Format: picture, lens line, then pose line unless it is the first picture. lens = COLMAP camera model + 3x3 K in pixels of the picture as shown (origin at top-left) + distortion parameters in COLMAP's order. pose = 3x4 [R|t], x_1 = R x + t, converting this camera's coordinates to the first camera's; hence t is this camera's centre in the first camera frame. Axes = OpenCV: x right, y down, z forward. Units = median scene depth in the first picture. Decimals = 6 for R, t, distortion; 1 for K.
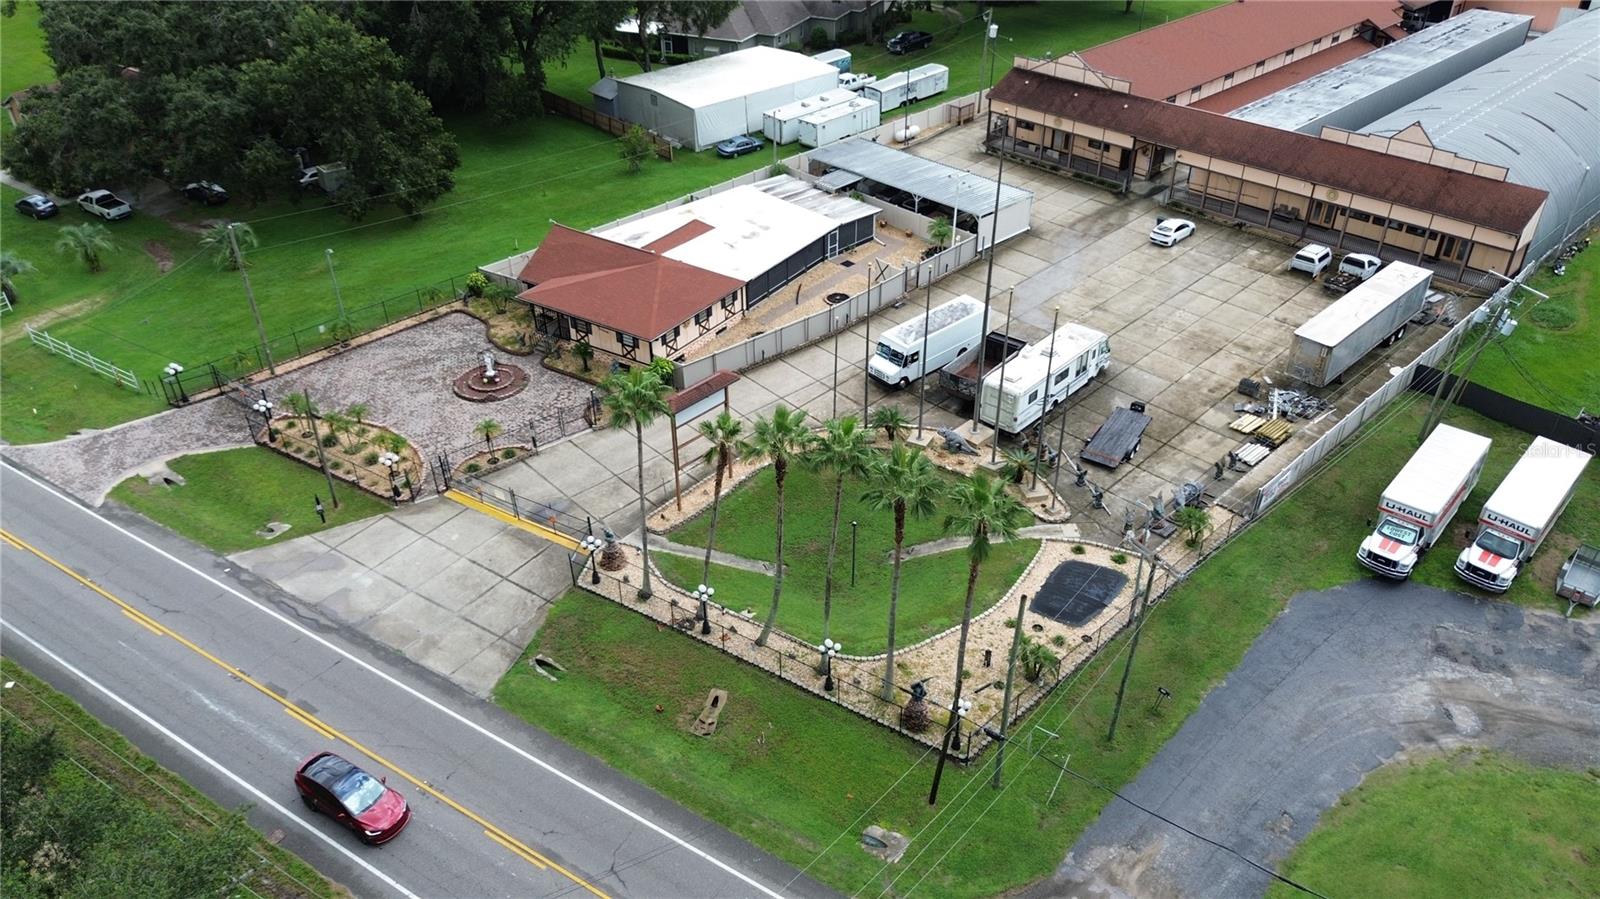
lens RADIAL K [[1141.0, 0, 800.0], [0, 1141.0, 449.5], [0, 0, 1]] dist [0.077925, -0.092550]
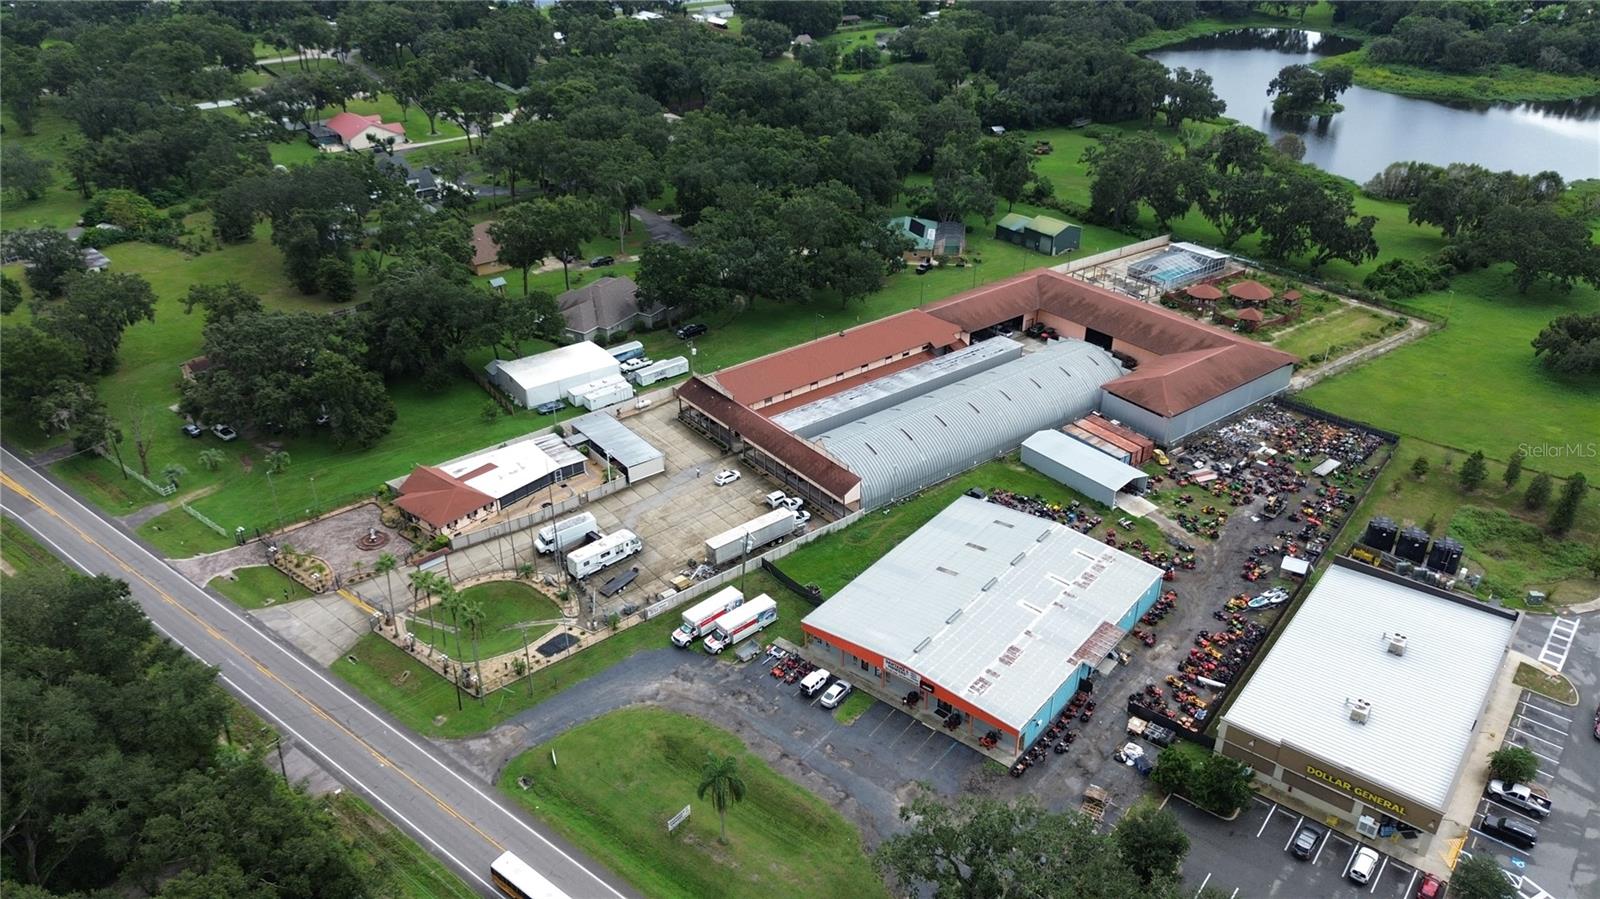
lens RADIAL K [[1141.0, 0, 800.0], [0, 1141.0, 449.5], [0, 0, 1]] dist [0.077925, -0.092550]
pose [[0.994822, 0.051867, -0.087401, 0.736214], [-0.058152, 0.995783, -0.070959, -0.121984], [0.083352, 0.075674, 0.993643, -1.170477]]
